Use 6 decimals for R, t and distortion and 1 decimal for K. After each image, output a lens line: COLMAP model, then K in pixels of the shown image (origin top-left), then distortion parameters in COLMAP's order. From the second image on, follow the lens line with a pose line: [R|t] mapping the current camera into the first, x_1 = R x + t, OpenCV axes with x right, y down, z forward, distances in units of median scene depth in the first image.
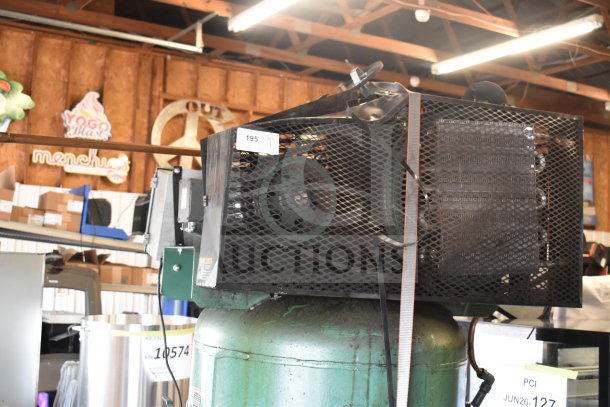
lens RADIAL K [[801.0, 0, 305.0], [0, 801.0, 203.5], [0, 0, 1]] dist [-0.033871, -0.063933]
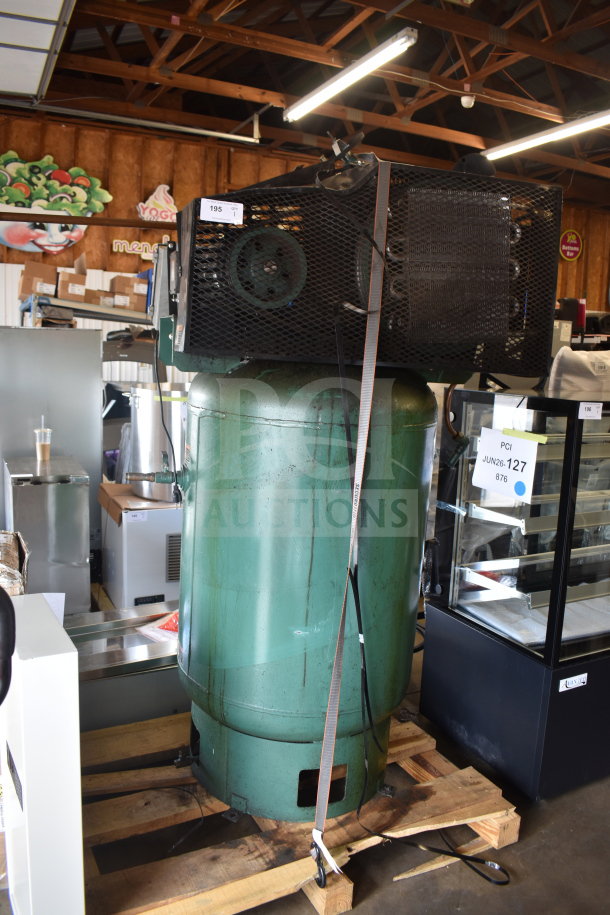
lens RADIAL K [[703.1, 0, 305.0], [0, 703.1, 457.5], [0, 0, 1]] dist [-0.097639, 0.008852]
pose [[0.994424, 0.018788, -0.103767, 0.048391], [0.005945, 0.972449, 0.233039, 0.007722], [0.105286, -0.232357, 0.966915, 0.021882]]
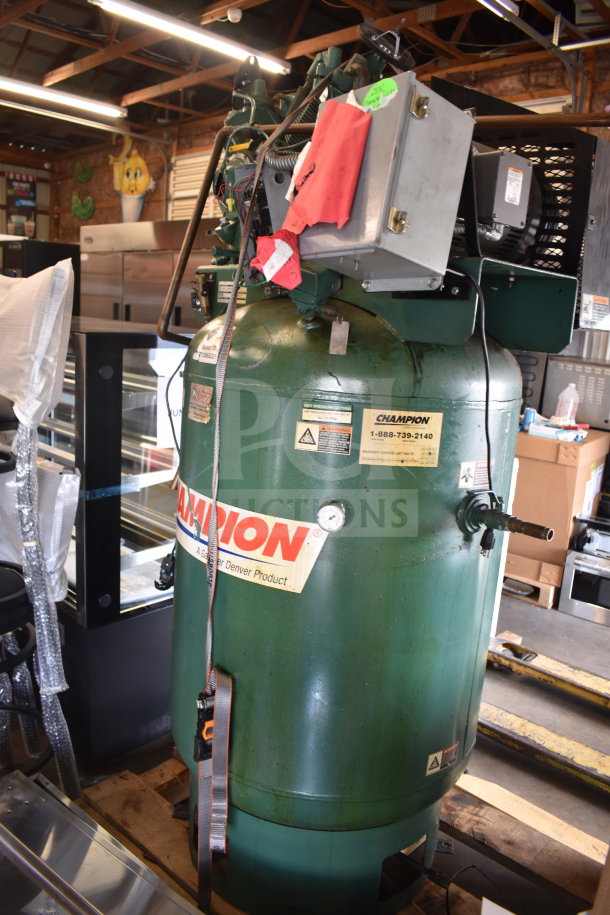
lens RADIAL K [[703.1, 0, 305.0], [0, 703.1, 457.5], [0, 0, 1]] dist [-0.097639, 0.008852]
pose [[-0.249704, -0.247504, 0.936157, -0.382616], [-0.163582, 0.963669, 0.211145, 0.061908], [-0.954405, -0.100415, -0.281119, 0.685587]]
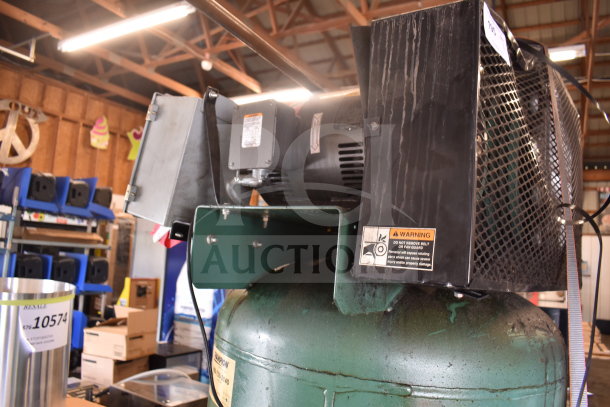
lens RADIAL K [[468.7, 0, 305.0], [0, 468.7, 203.5], [0, 0, 1]] dist [-0.097639, 0.008852]
pose [[0.877772, 0.073009, 0.473483, -0.094917], [-0.074612, 0.997093, -0.015429, 0.017891], [-0.473233, -0.021785, 0.880668, 0.217375]]
